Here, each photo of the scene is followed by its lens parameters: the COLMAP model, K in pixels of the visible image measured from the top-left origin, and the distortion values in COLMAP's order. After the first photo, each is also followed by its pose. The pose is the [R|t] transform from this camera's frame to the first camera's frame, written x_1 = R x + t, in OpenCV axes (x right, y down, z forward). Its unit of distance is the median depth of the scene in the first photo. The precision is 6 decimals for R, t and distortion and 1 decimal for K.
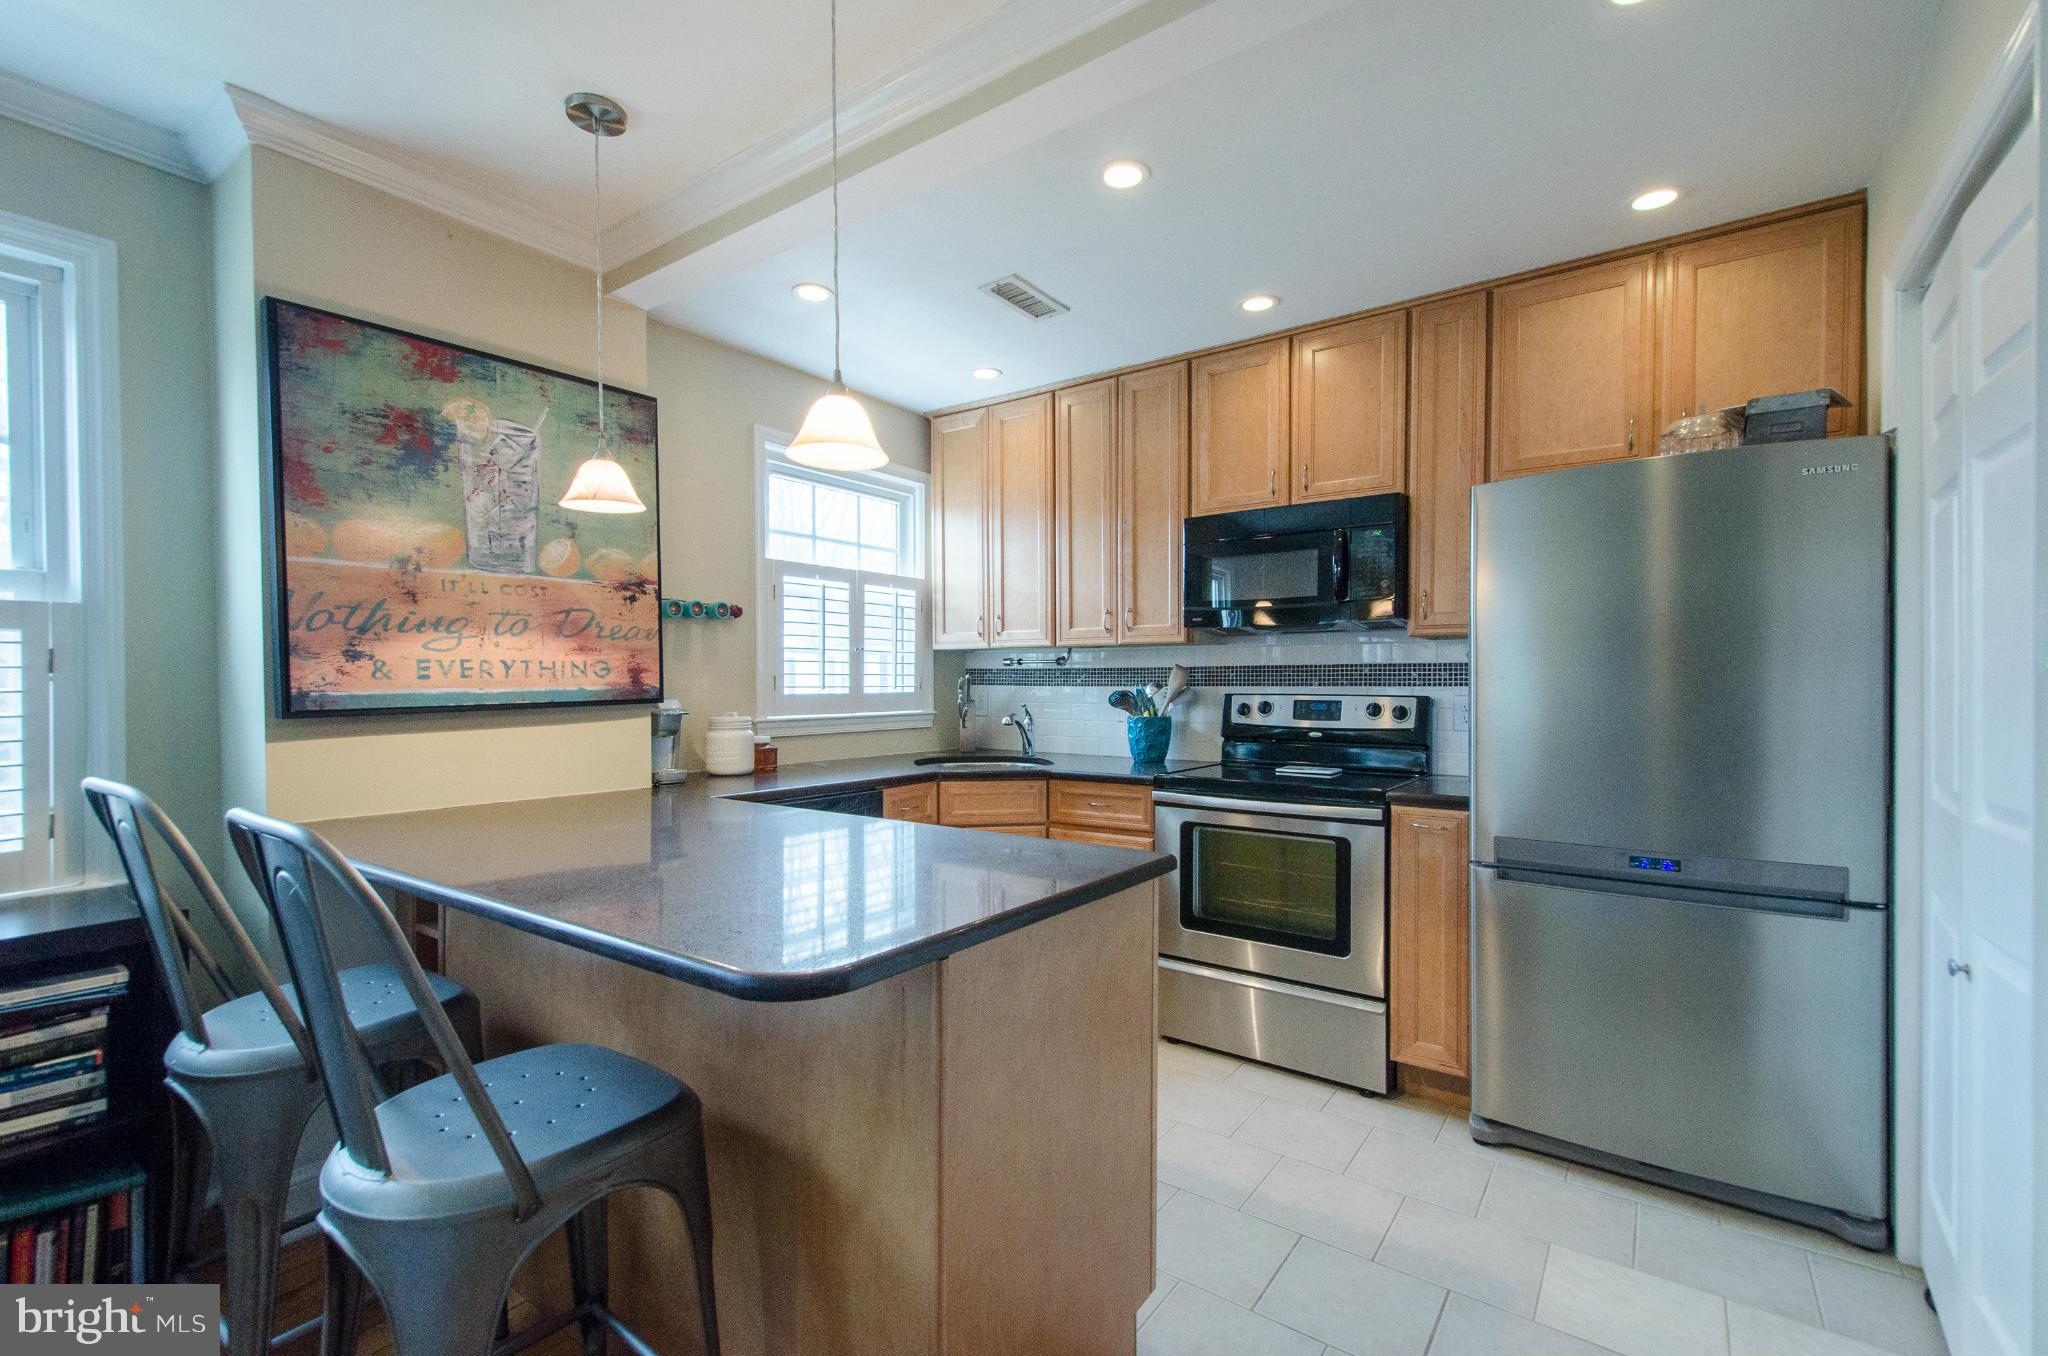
lens RADIAL K [[889.4, 0, 1022.9], [0, 889.4, 691.0], [0, 0, 1]] dist [0.021254, -0.008930]
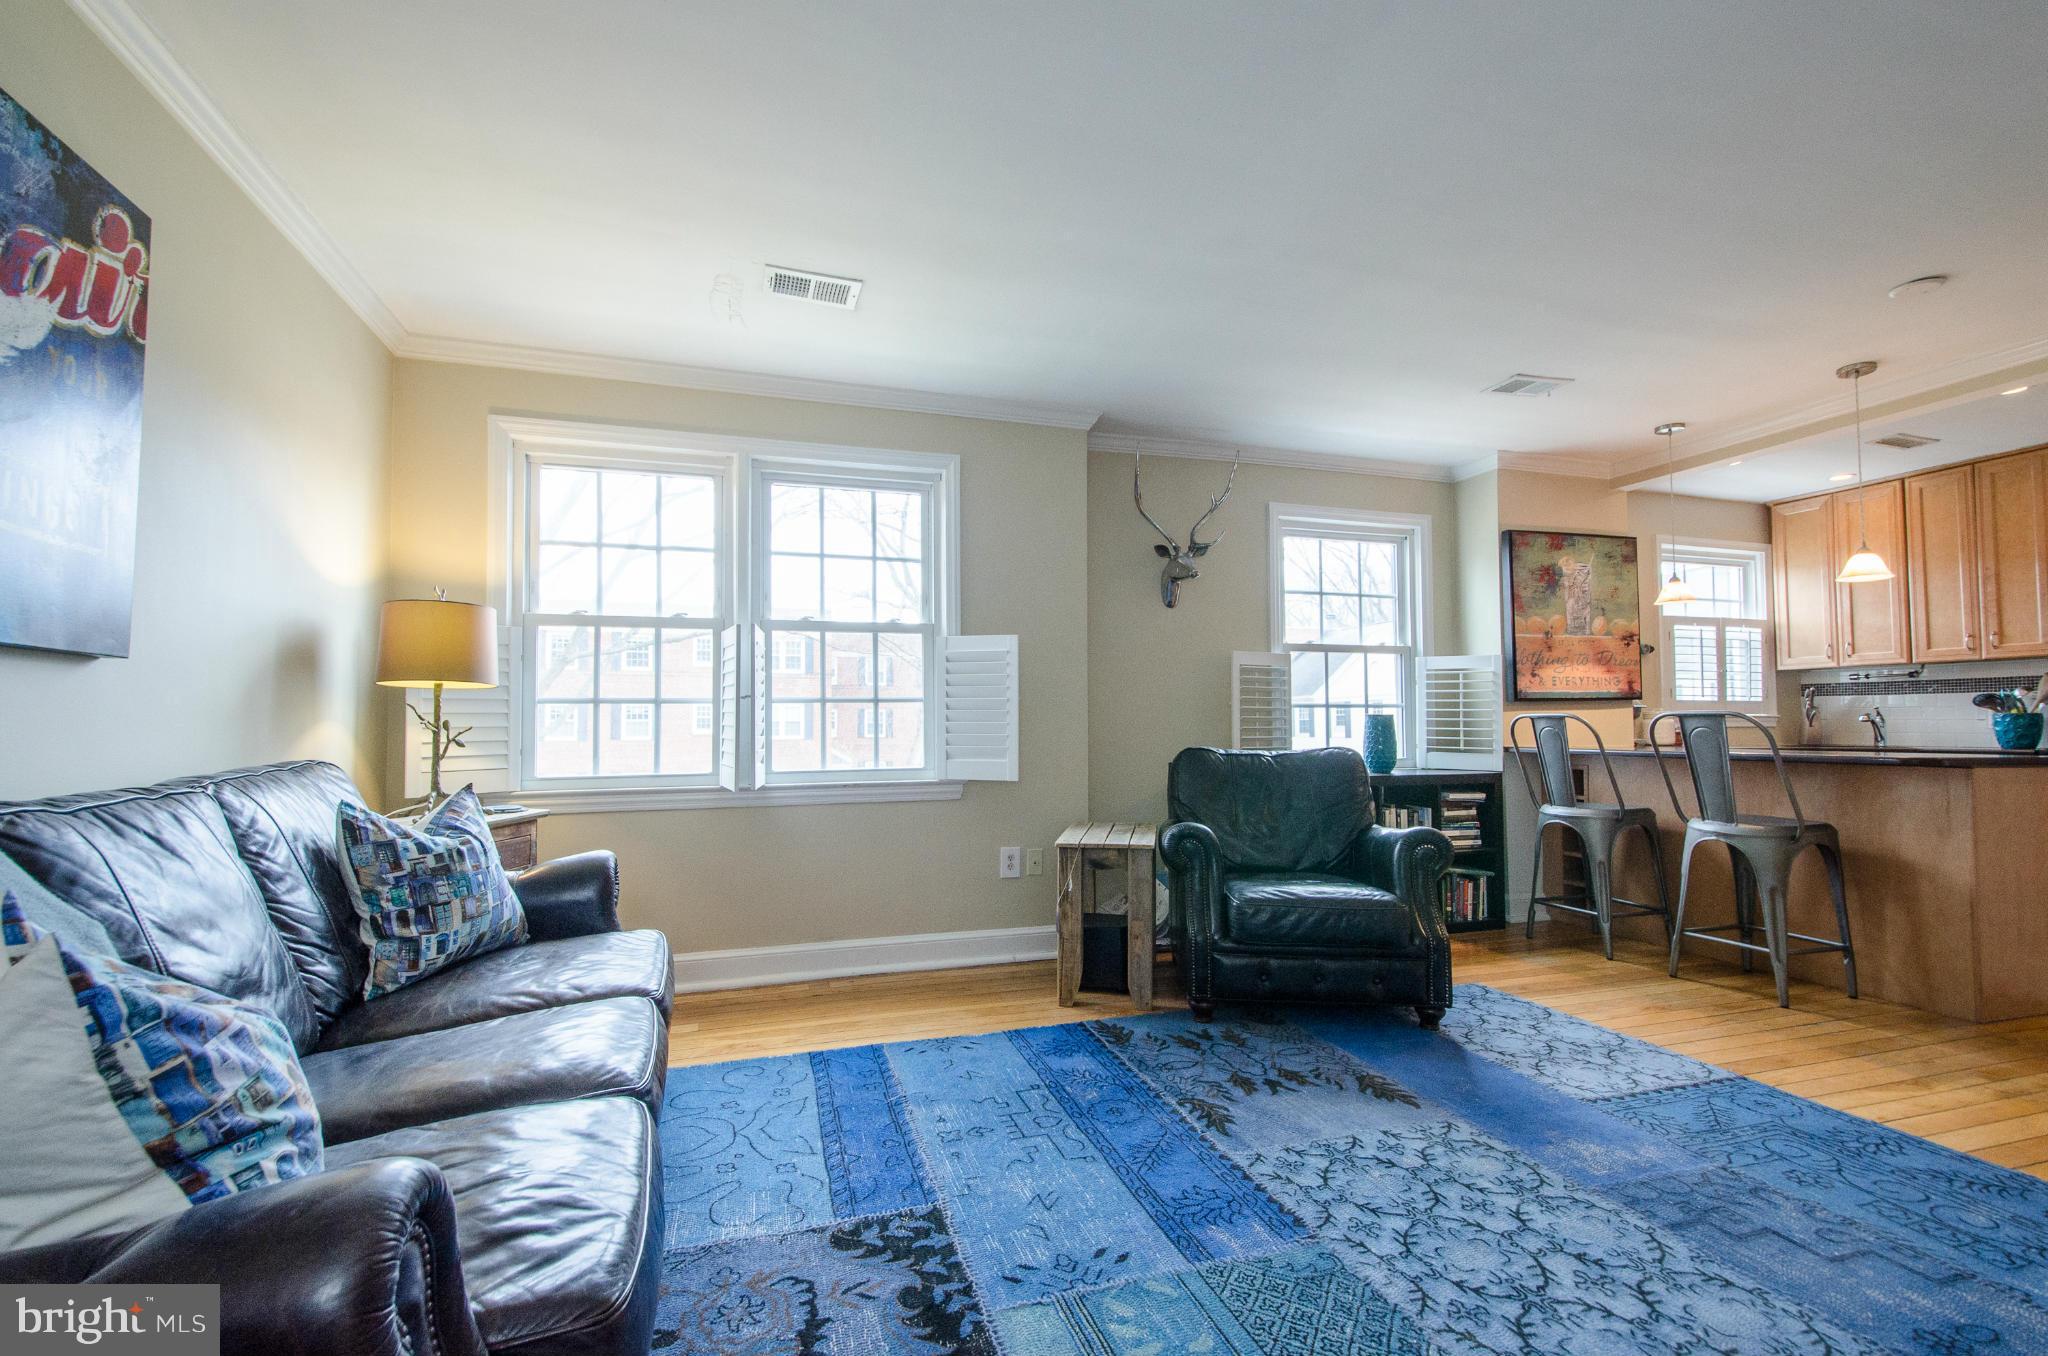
lens RADIAL K [[889.4, 0, 1022.9], [0, 889.4, 691.0], [0, 0, 1]] dist [0.021254, -0.008930]
pose [[0.805971, -0.024197, -0.591460, -0.307353], [-0.005848, 0.998790, -0.048830, 0.084720], [0.591925, 0.042815, 0.804855, -1.135088]]
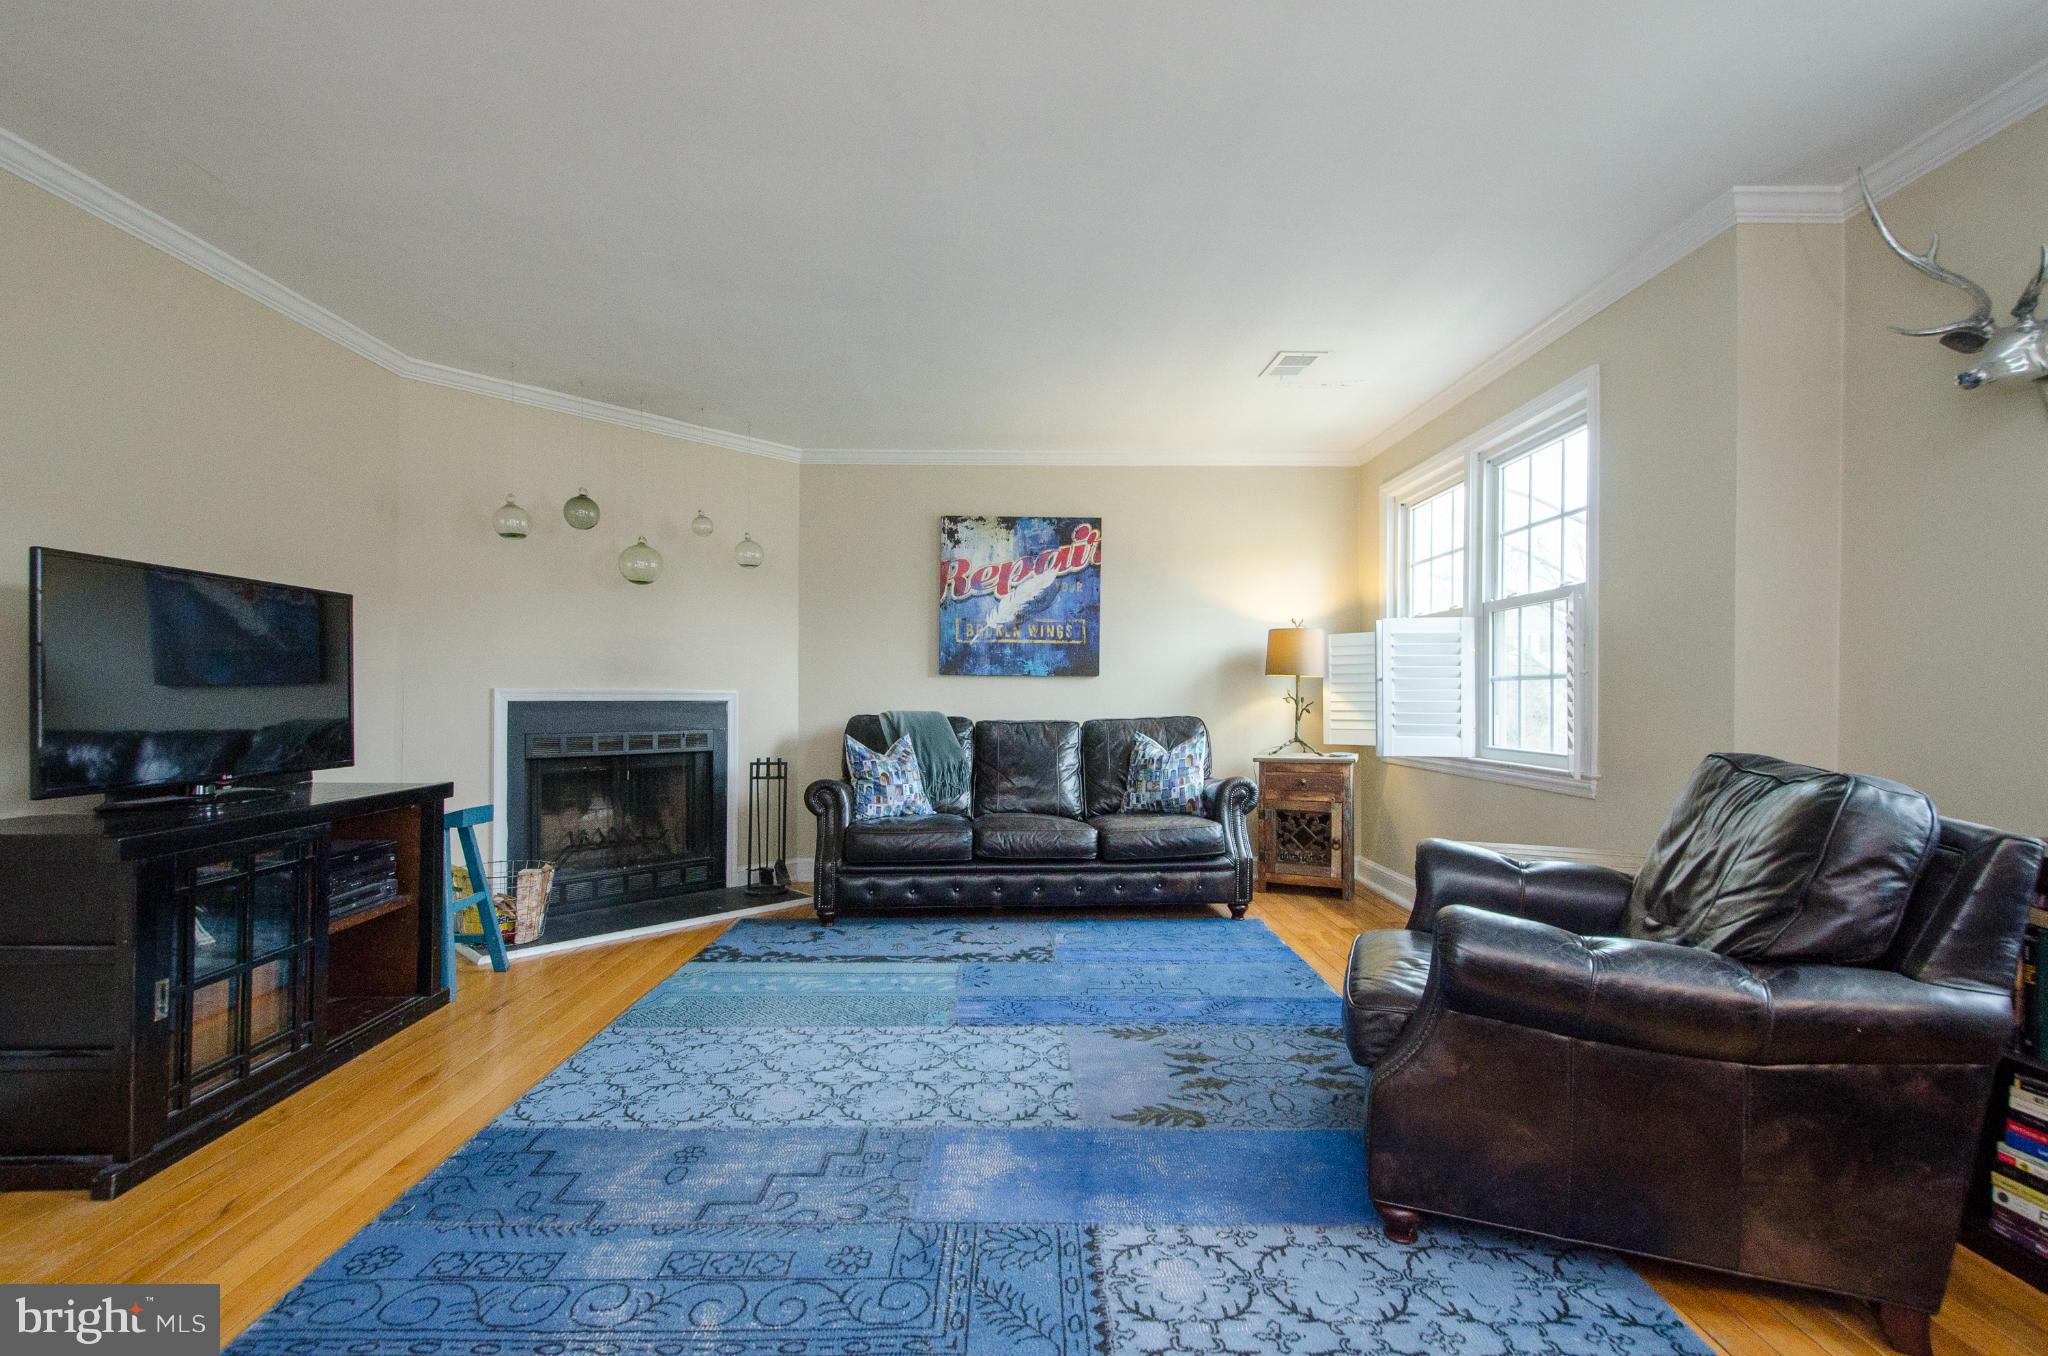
lens RADIAL K [[907.3, 0, 1020.6], [0, 907.3, 689.3], [0, 0, 1]] dist [0.016260, 0.000017]
pose [[-0.798460, -0.002410, -0.602043, 0.026889], [-0.009514, 0.999918, 0.008615, 0.048361], [0.601973, 0.012607, -0.798417, 0.321087]]
